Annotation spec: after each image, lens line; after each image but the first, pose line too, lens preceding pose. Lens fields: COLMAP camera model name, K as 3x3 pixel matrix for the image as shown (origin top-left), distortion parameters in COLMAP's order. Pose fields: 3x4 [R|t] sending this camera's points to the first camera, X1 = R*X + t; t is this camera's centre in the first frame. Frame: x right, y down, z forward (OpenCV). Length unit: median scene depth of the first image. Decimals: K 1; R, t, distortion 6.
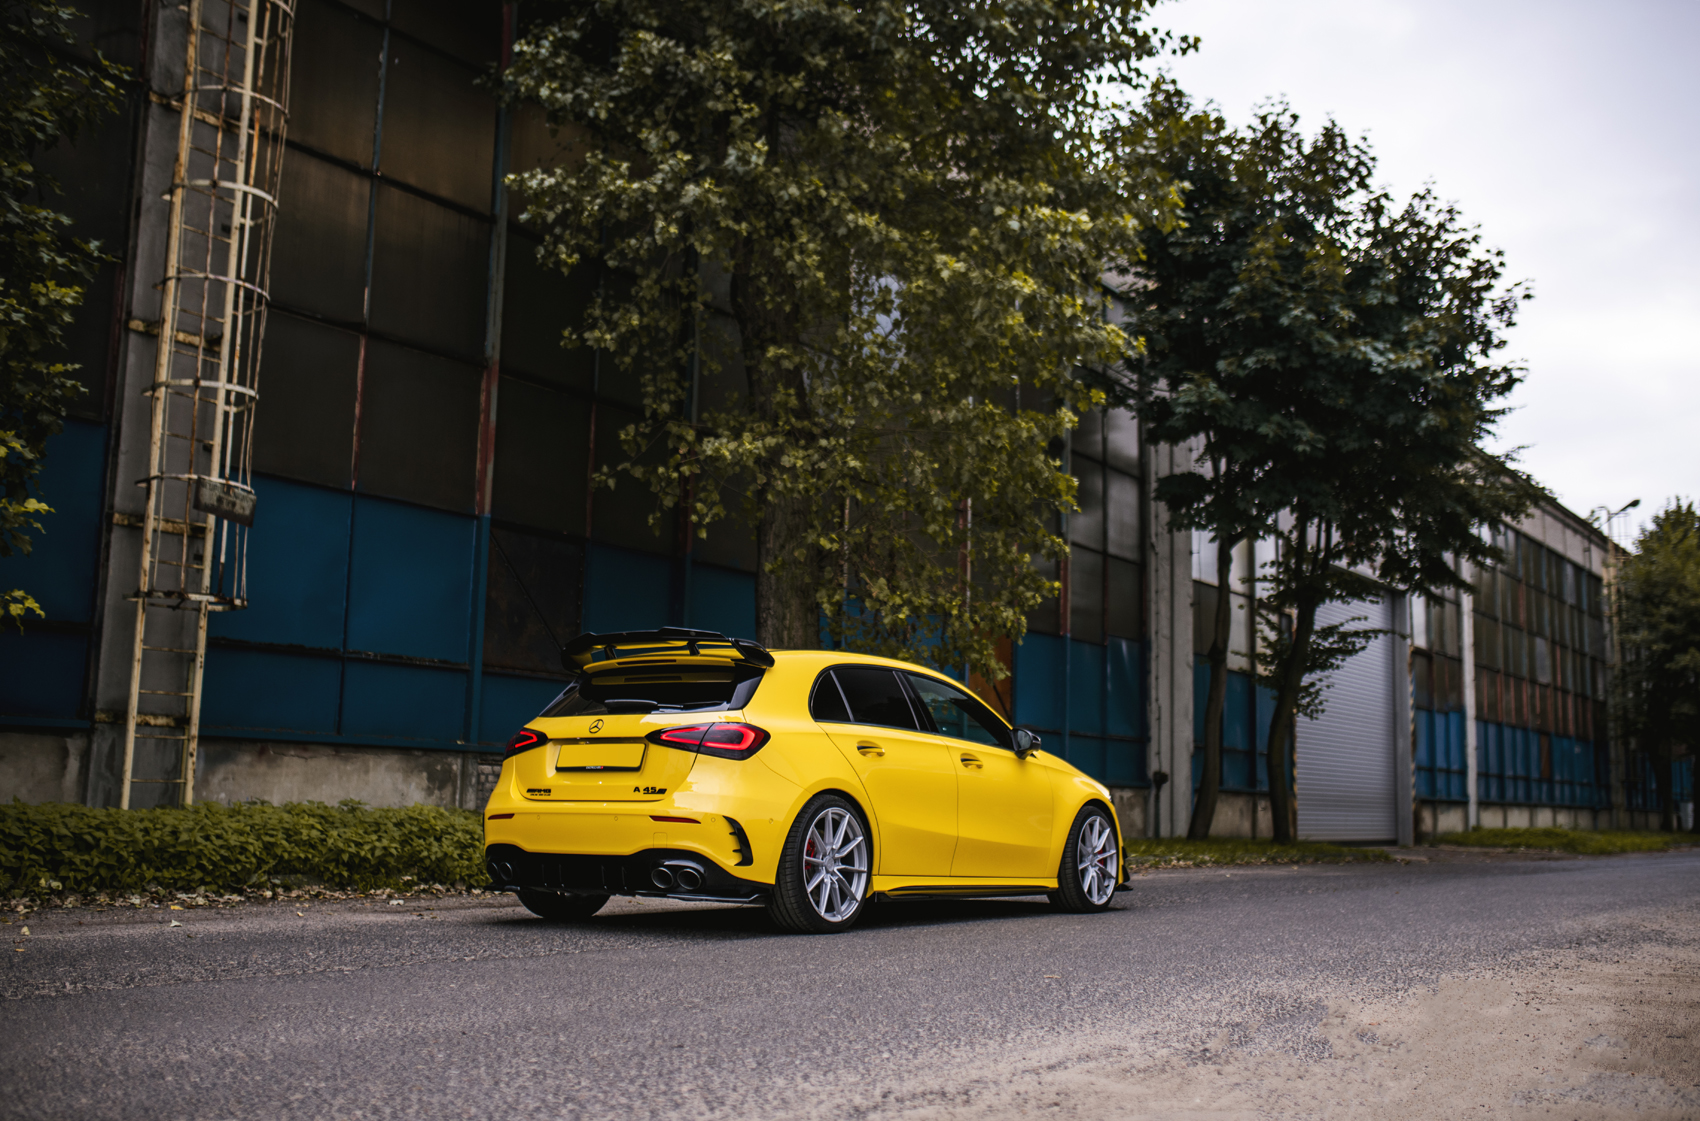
lens RADIAL K [[1684.3, 0, 840.5], [0, 1684.3, 535.6], [0, 0, 1]] dist [-0.071115, 0.124165]
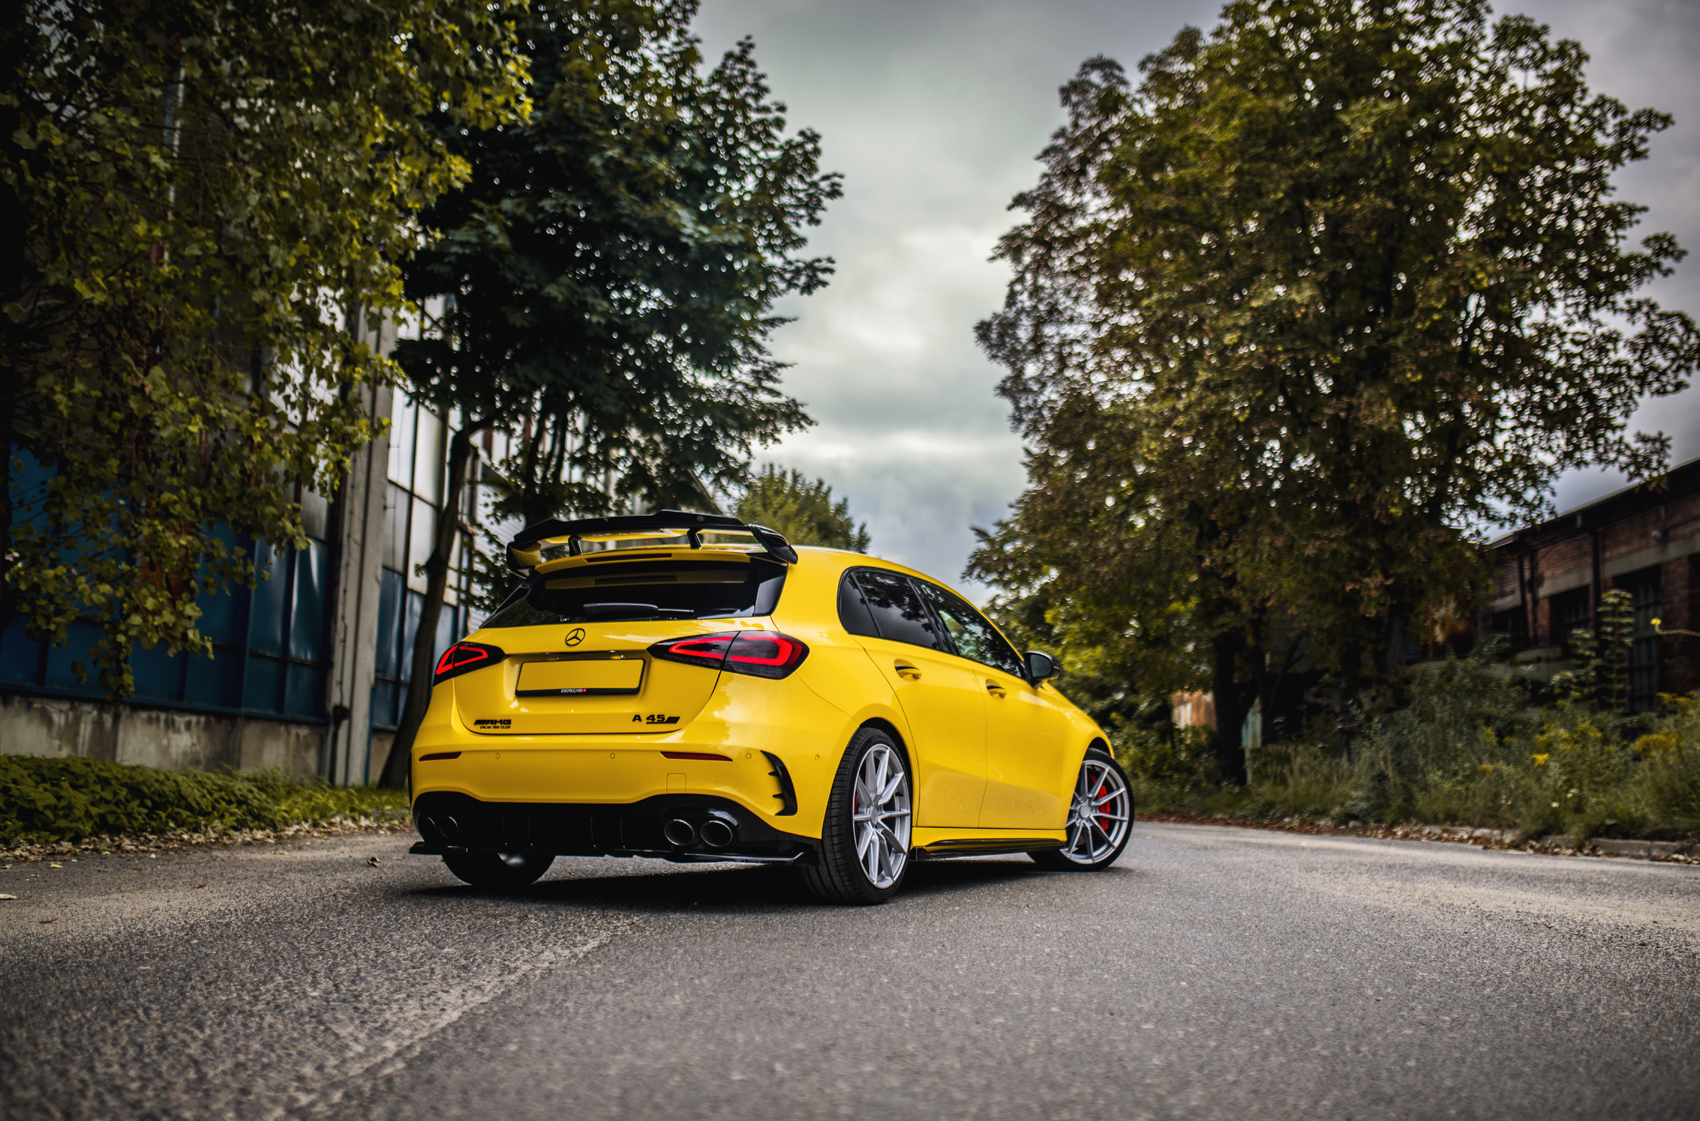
lens RADIAL K [[1687.1, 0, 850.0], [0, 1687.1, 560.5], [0, 0, 1]] dist [-0.049698, 0.003549]
pose [[0.838727, 0.073808, 0.539527, -0.089052], [-0.097379, 0.995131, 0.015245, 0.062091], [-0.535774, -0.065325, 0.841830, 0.336543]]
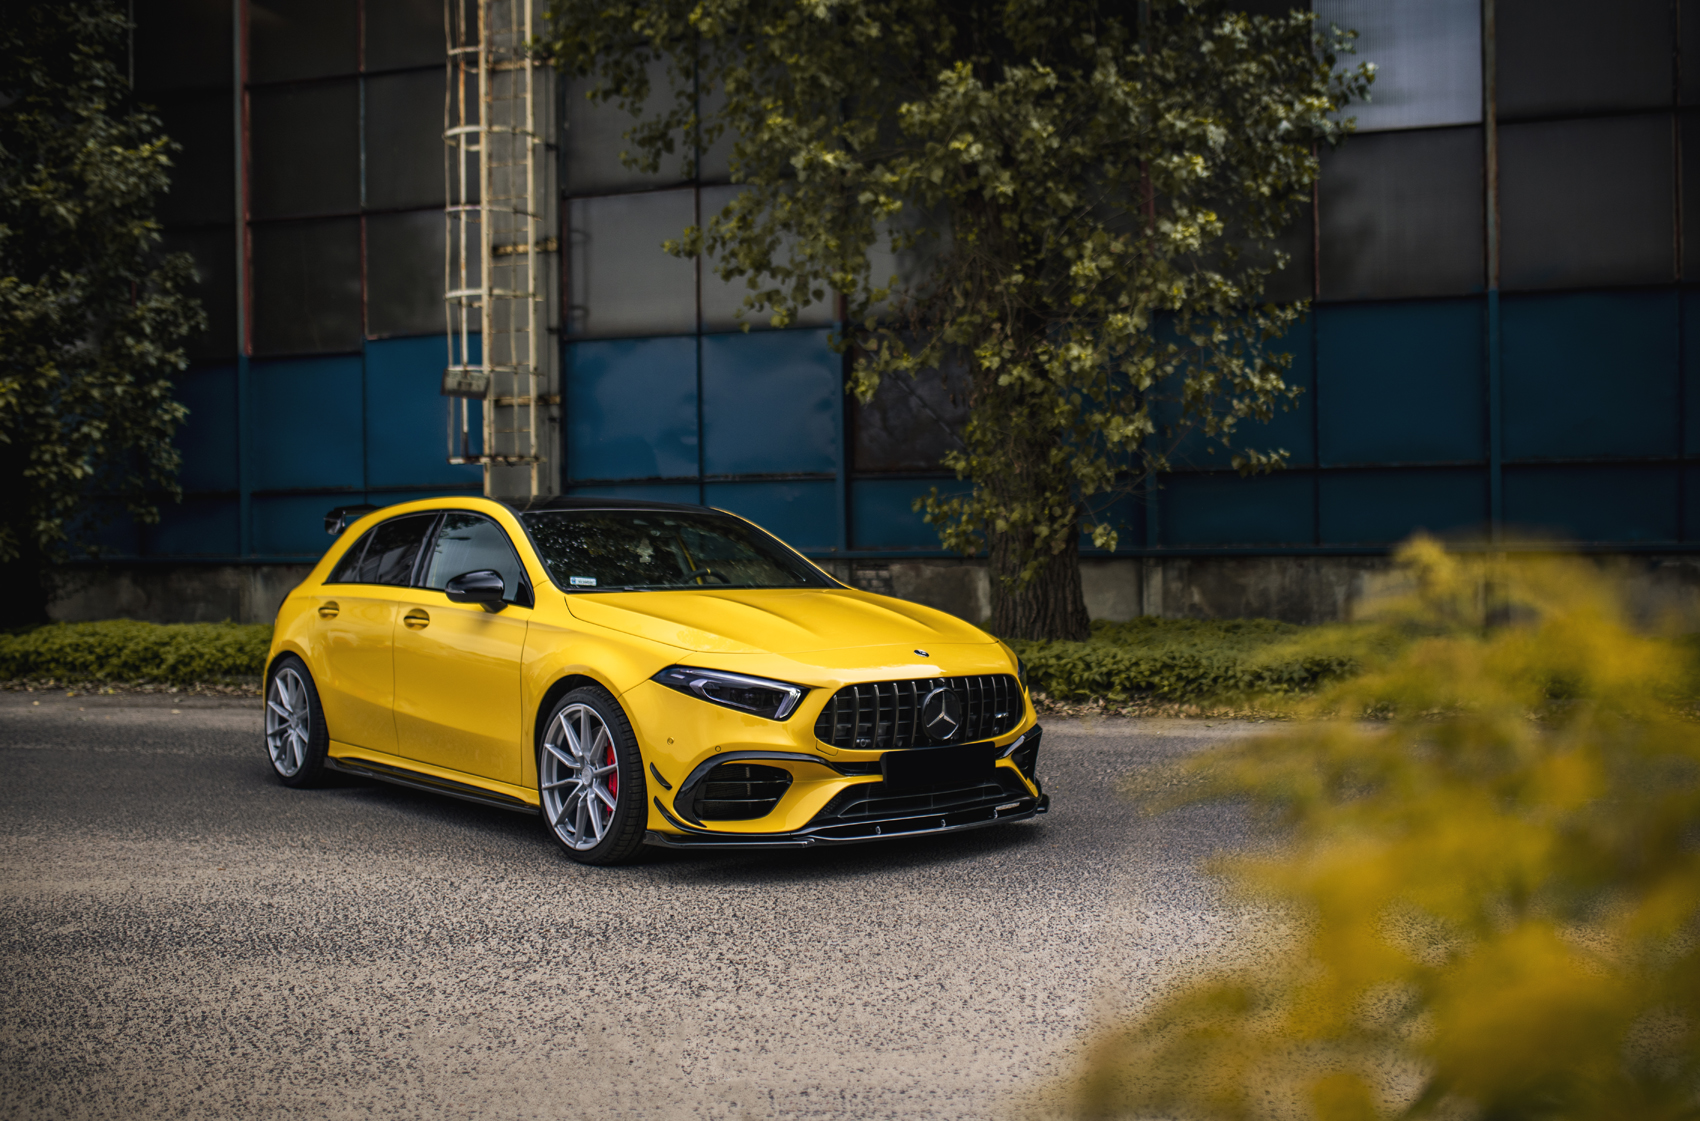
lens RADIAL K [[1661.4, 0, 843.0], [0, 1661.4, 536.0], [0, 0, 1]] dist [-0.069661, 0.127313]
pose [[0.316702, -0.030636, -0.948030, 0.770819], [0.171285, 0.984894, 0.025393, 0.093521], [0.932932, -0.170425, 0.317166, 0.709490]]
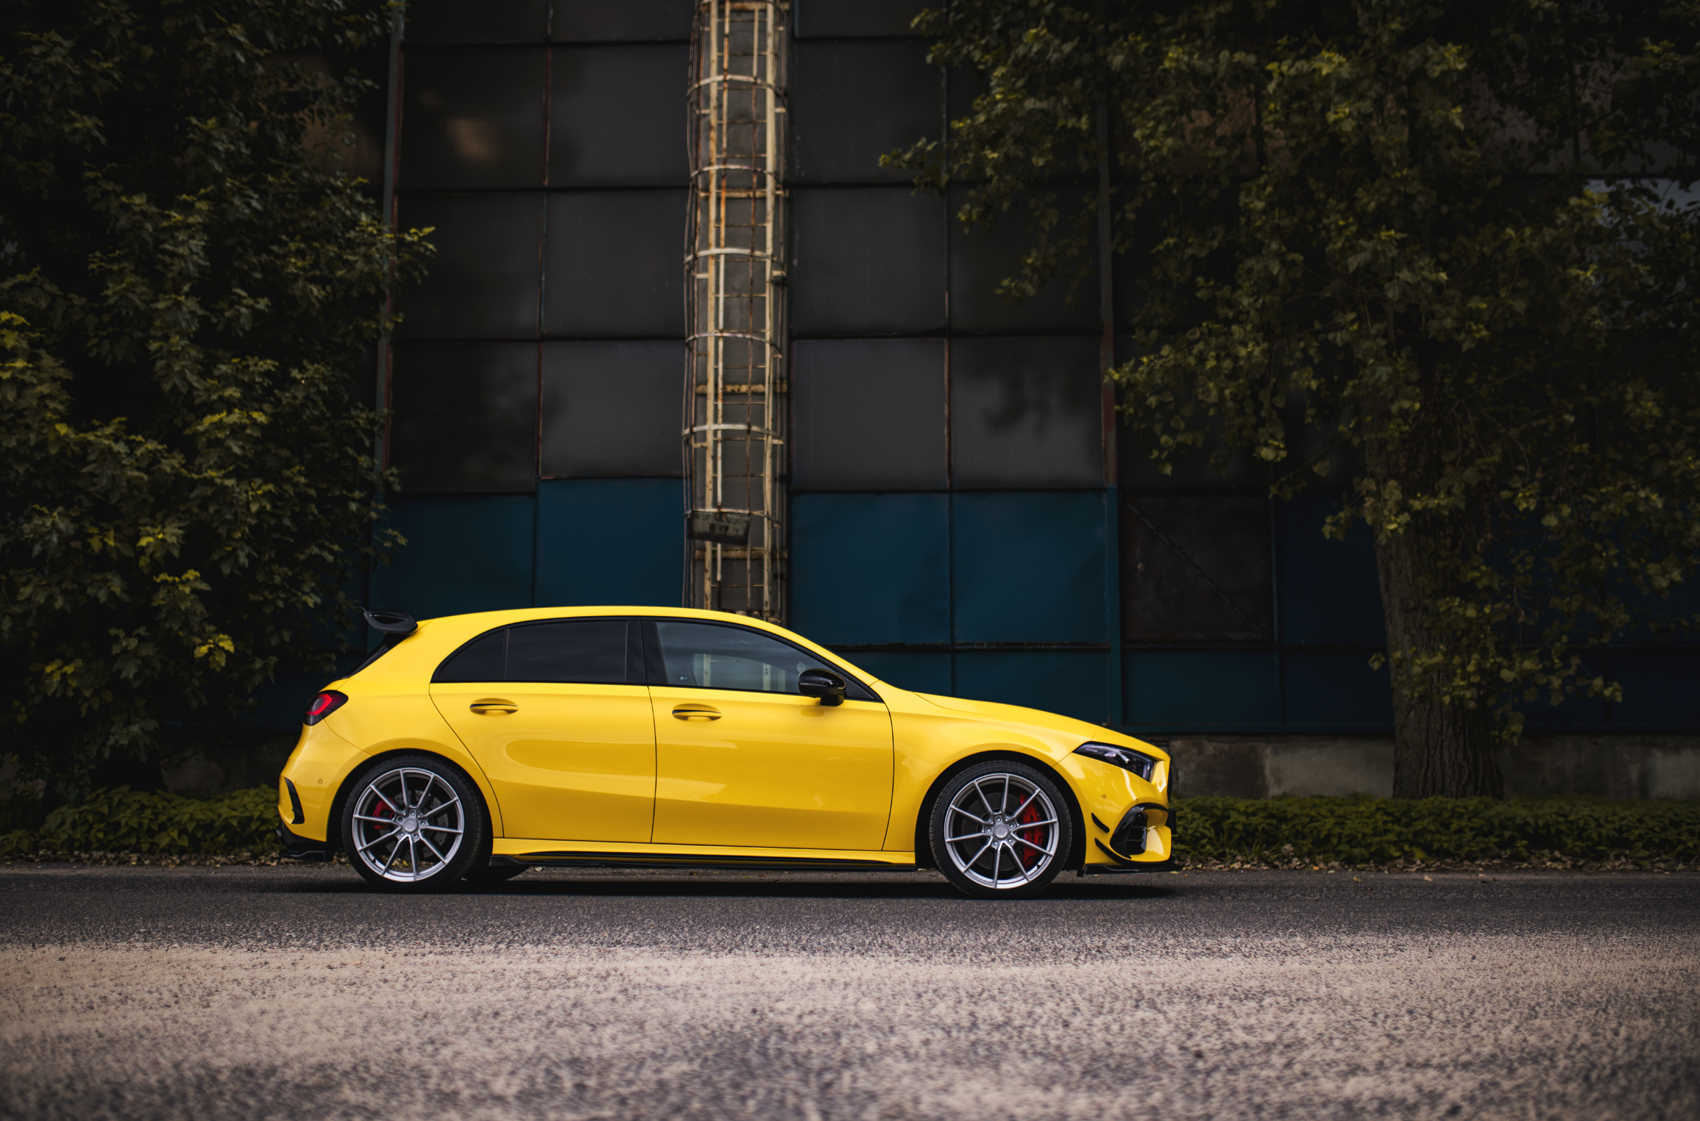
lens RADIAL K [[1675.9, 0, 848.2], [0, 1675.9, 574.1], [0, 0, 1]] dist [-0.079053, 0.116212]
pose [[0.546724, -0.131855, -0.826866, 0.517992], [0.144471, 0.987568, -0.061957, 0.079030], [0.824755, -0.085584, 0.558976, 0.361507]]
